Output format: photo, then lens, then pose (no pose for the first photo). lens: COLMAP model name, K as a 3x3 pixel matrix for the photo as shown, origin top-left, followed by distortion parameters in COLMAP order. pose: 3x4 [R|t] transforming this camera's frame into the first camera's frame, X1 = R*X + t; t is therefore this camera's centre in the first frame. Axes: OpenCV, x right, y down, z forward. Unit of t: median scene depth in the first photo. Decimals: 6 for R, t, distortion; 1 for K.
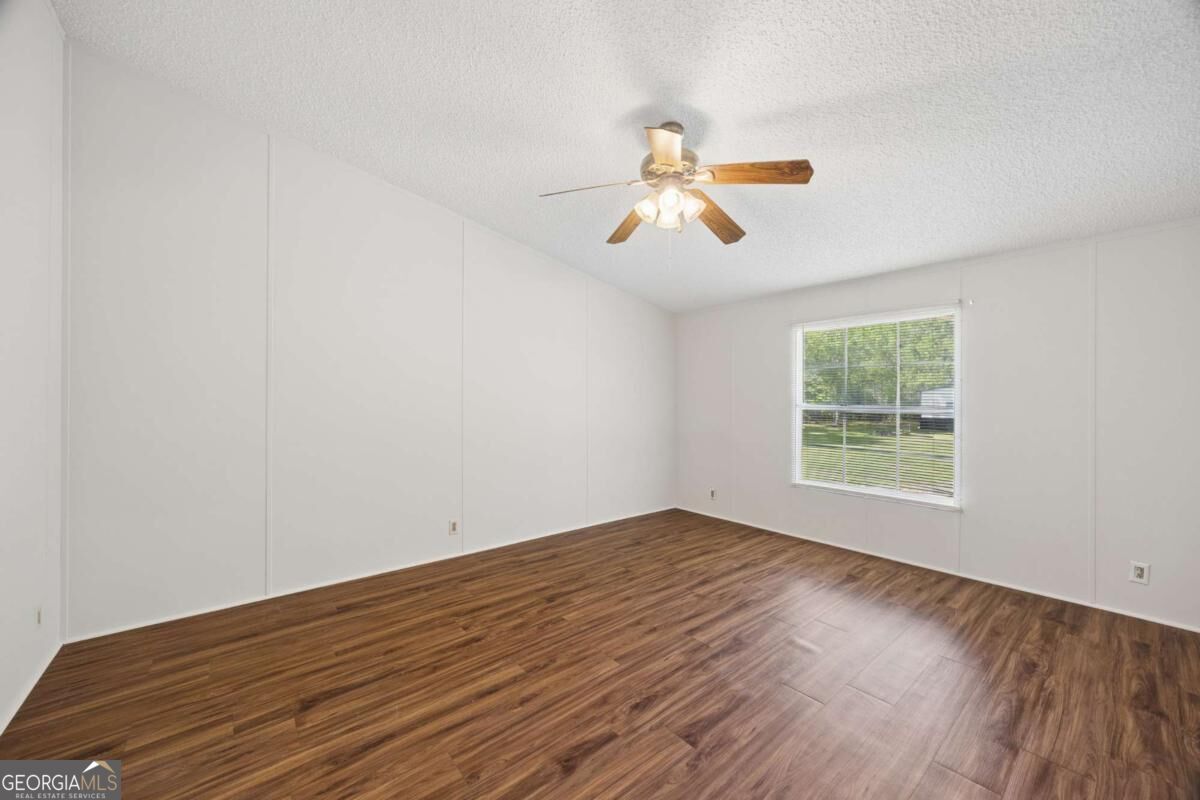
lens RADIAL K [[471.1, 0, 596.7], [0, 471.1, 403.8], [0, 0, 1]] dist [0.001675, -0.000214]
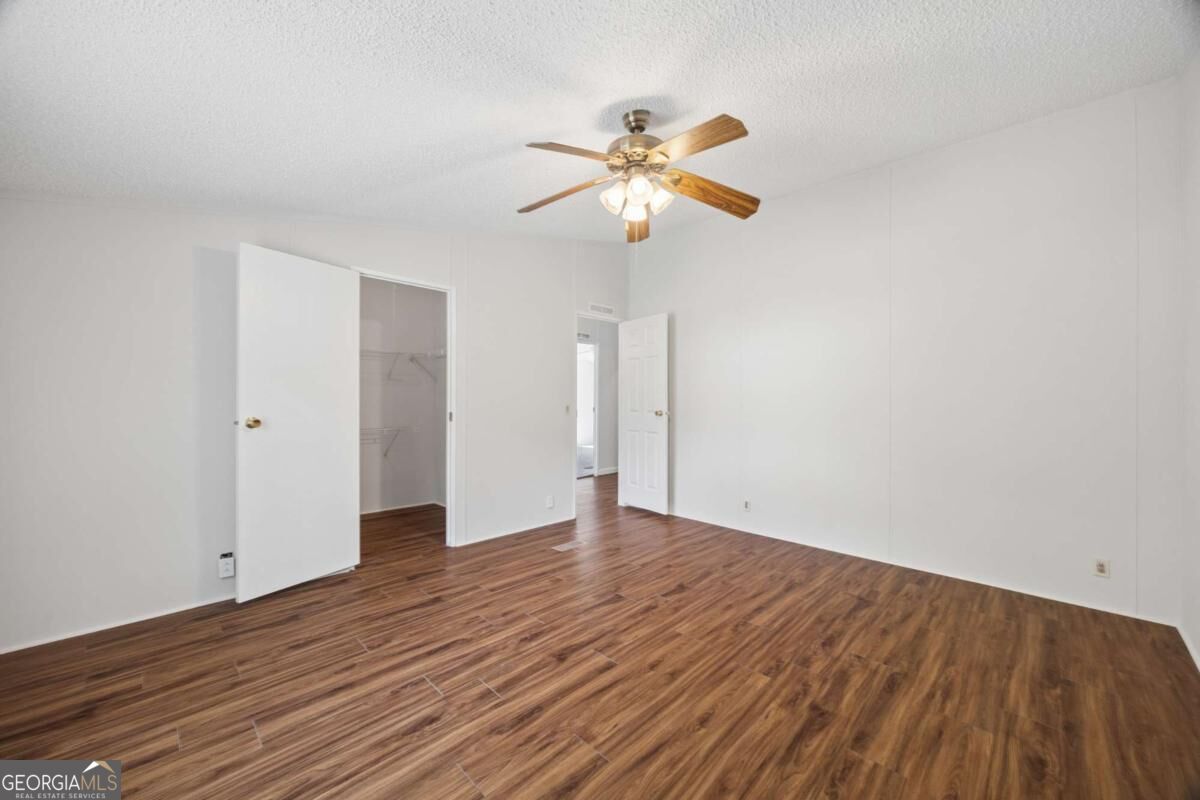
lens RADIAL K [[471.1, 0, 596.7], [0, 471.1, 403.8], [0, 0, 1]] dist [0.001675, -0.000214]
pose [[-0.995013, -0.007220, -0.099479, 0.326273], [-0.009168, 0.999775, 0.019137, -0.018048], [0.099318, 0.019954, -0.994856, 1.921667]]
